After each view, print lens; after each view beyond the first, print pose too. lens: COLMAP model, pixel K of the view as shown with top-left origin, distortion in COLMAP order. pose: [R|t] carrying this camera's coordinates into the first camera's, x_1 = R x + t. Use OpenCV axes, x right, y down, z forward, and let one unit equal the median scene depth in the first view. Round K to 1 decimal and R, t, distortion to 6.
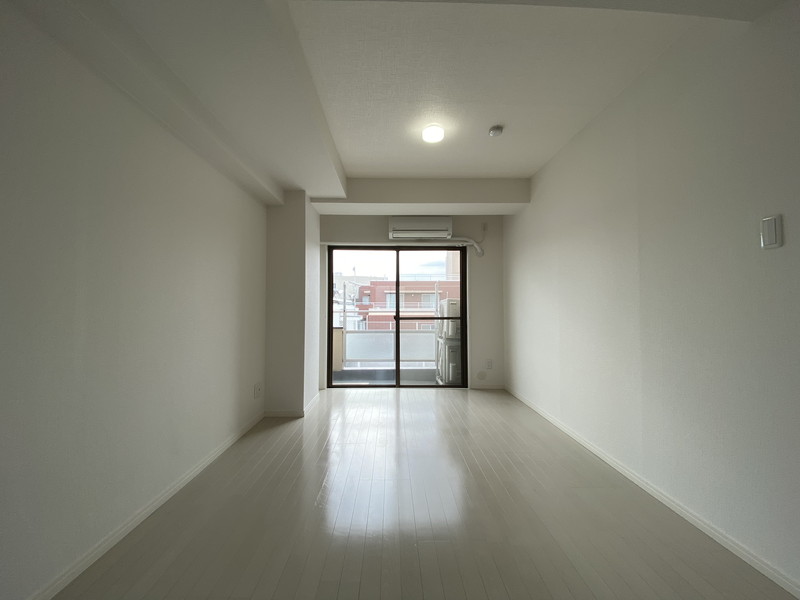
lens RADIAL K [[316.3, 0, 400.0], [0, 316.3, 300.0], [0, 0, 1]] dist [-0.000150, -0.000028]
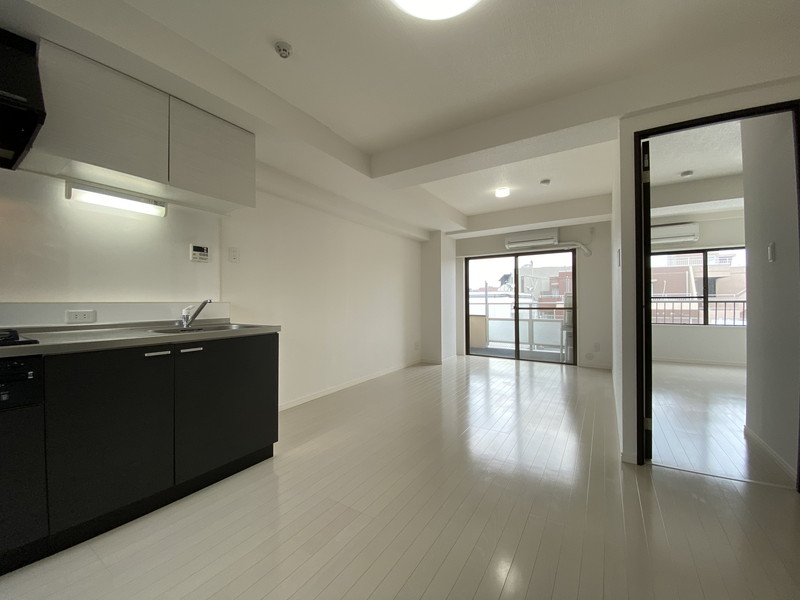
lens RADIAL K [[321.1, 0, 400.0], [0, 321.1, 300.0], [0, 0, 1]] dist [0.000006, -0.000009]
pose [[0.838197, -0.006823, -0.545326, 0.319927], [0.017881, 0.999728, 0.014976, -0.004389], [0.545075, -0.022304, 0.838090, -0.394966]]
